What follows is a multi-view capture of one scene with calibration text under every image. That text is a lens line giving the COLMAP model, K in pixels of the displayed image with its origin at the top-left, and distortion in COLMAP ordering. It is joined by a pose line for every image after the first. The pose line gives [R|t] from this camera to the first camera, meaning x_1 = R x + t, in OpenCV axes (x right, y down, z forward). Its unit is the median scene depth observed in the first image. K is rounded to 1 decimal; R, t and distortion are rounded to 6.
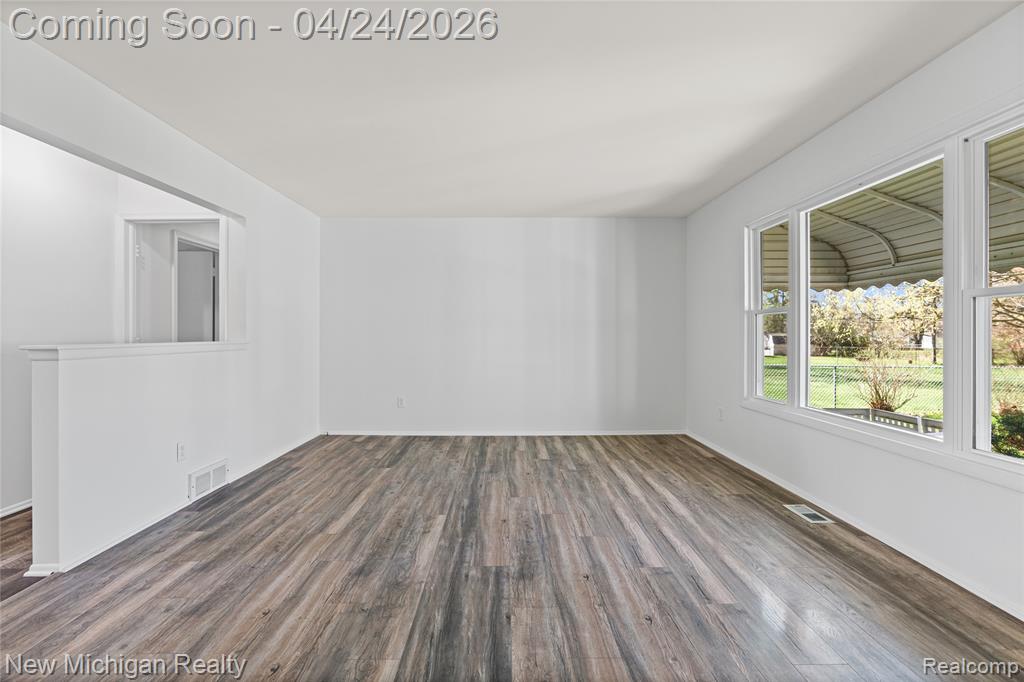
lens RADIAL K [[458.9, 0, 507.1], [0, 458.9, 333.0], [0, 0, 1]] dist [-0.006140, 0.000254]
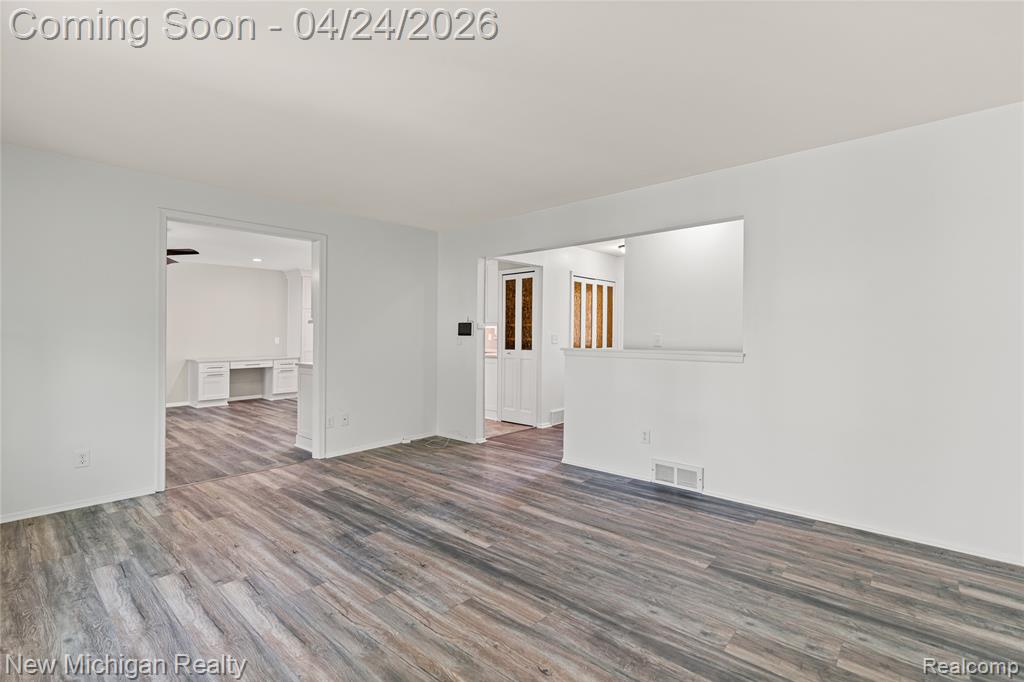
lens RADIAL K [[466.8, 0, 513.4], [0, 466.8, 330.9], [0, 0, 1]] dist [-0.002826, 0.000309]
pose [[-0.662078, -0.002811, -0.749430, 0.528151], [0.001474, 0.999986, -0.005053, -0.029555], [0.749433, -0.004450, -0.662065, 1.662980]]
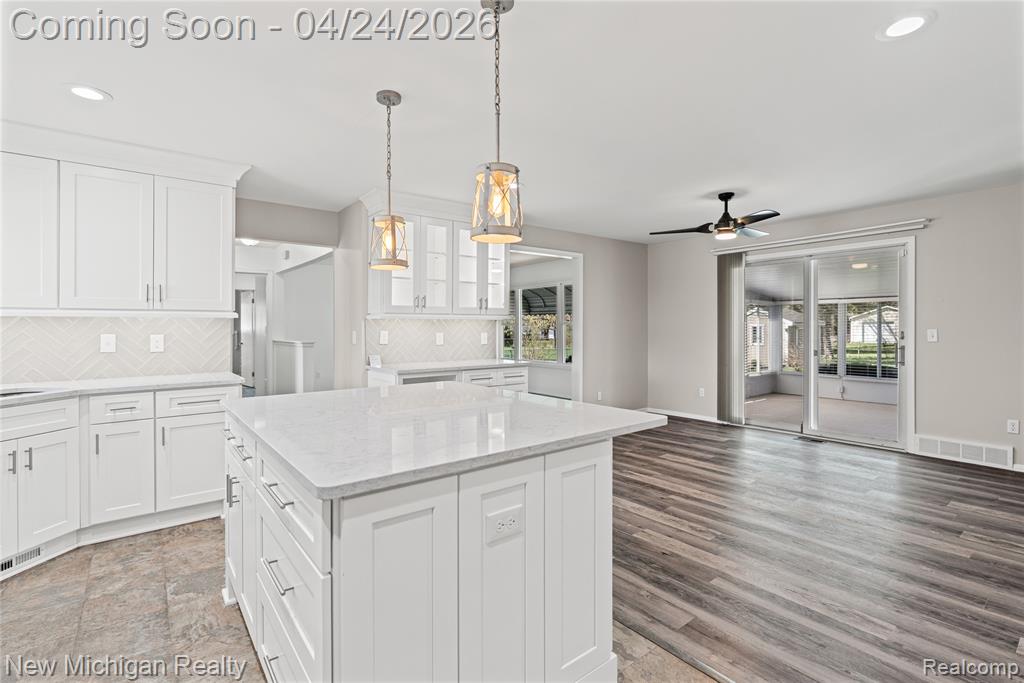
lens RADIAL K [[483.2, 0, 515.2], [0, 483.2, 314.6], [0, 0, 1]] dist [-0.010808, 0.004665]
pose [[0.783921, 0.014063, 0.620701, -1.378828], [0.002771, 0.999654, -0.026149, -0.039954], [-0.620854, 0.022219, 0.783611, -1.479326]]
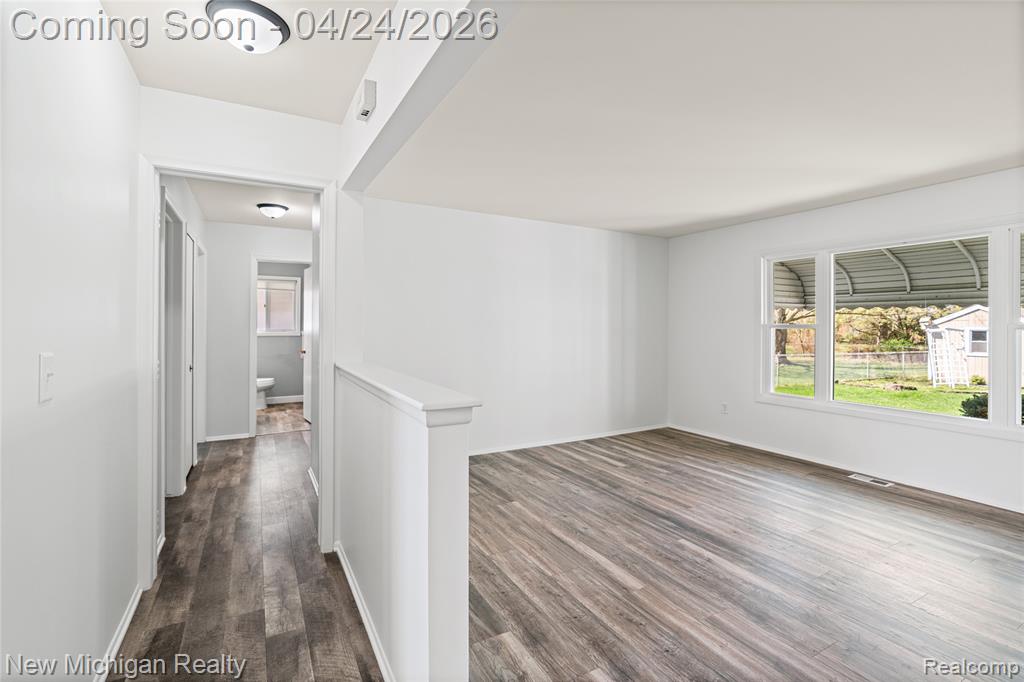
lens RADIAL K [[458.9, 0, 507.1], [0, 458.9, 333.0], [0, 0, 1]] dist [-0.006140, 0.000254]
pose [[0.878108, -0.002275, 0.478457, -0.938524], [-0.007470, 0.999802, 0.018462, -0.061299], [-0.478404, -0.019786, 0.877917, 0.326720]]
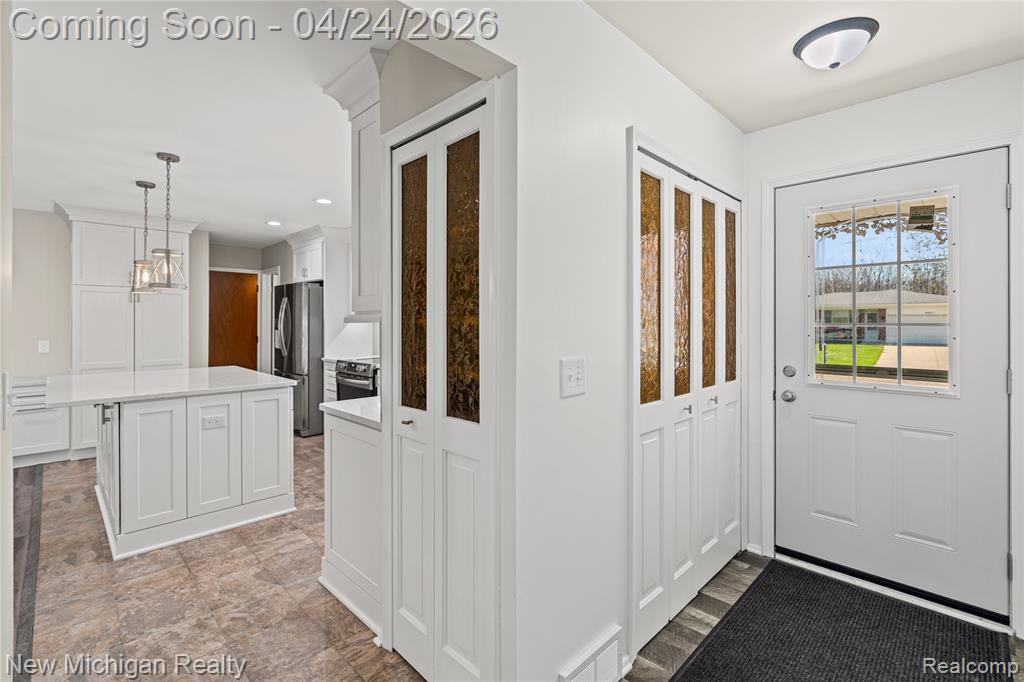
lens RADIAL K [[463.5, 0, 510.9], [0, 463.5, 319.4], [0, 0, 1]] dist [-0.001294, 0.000291]
pose [[-0.706398, -0.001414, -0.707813, -0.808379], [0.002209, 0.999989, -0.004202, -0.068545], [0.707811, -0.004531, -0.706387, 0.690545]]
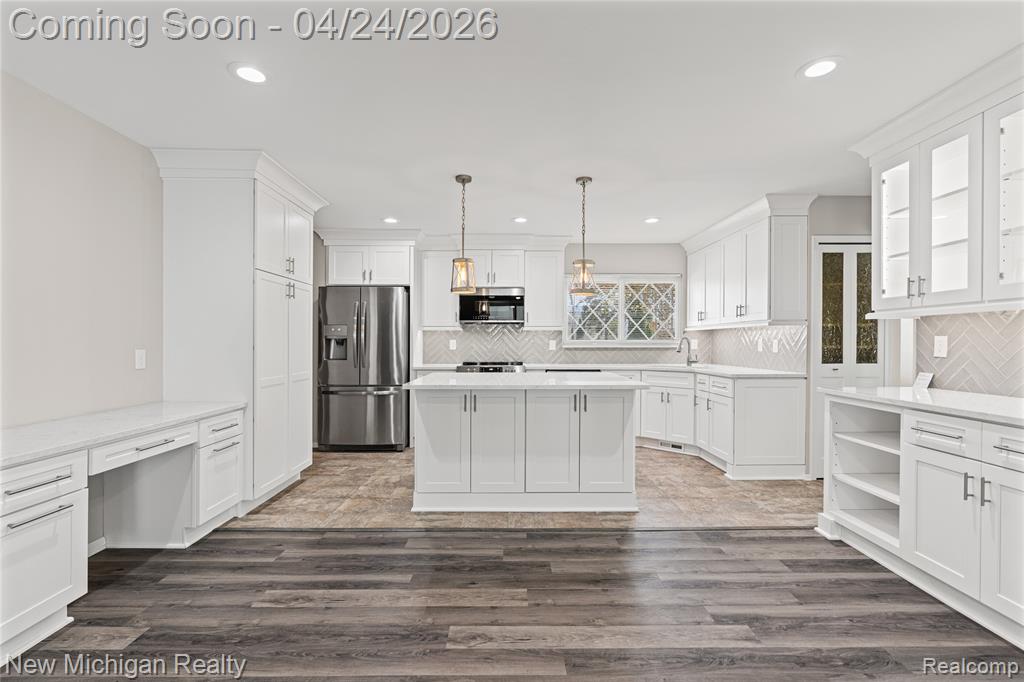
lens RADIAL K [[467.6, 0, 512.2], [0, 467.6, 345.3], [0, 0, 1]] dist [-0.007611, 0.000683]
pose [[0.005570, 0.008518, -0.999948, 0.261253], [0.001832, 0.999962, 0.008528, -0.020154], [0.999983, -0.001879, 0.005554, -0.844465]]
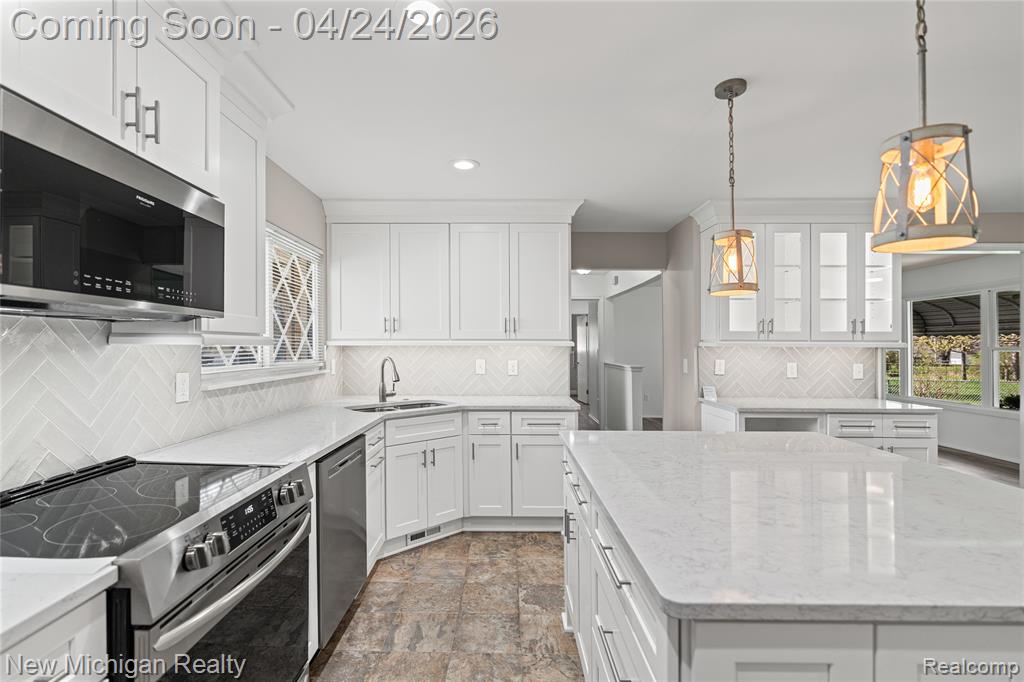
lens RADIAL K [[485.1, 0, 496.1], [0, 485.1, 338.8], [0, 0, 1]] dist [-0.002101, 0.000082]
pose [[0.999895, 0.005267, -0.013529, -1.363033], [-0.005446, 0.999898, -0.013190, -0.068633], [0.013458, 0.013262, 0.999821, -1.386709]]
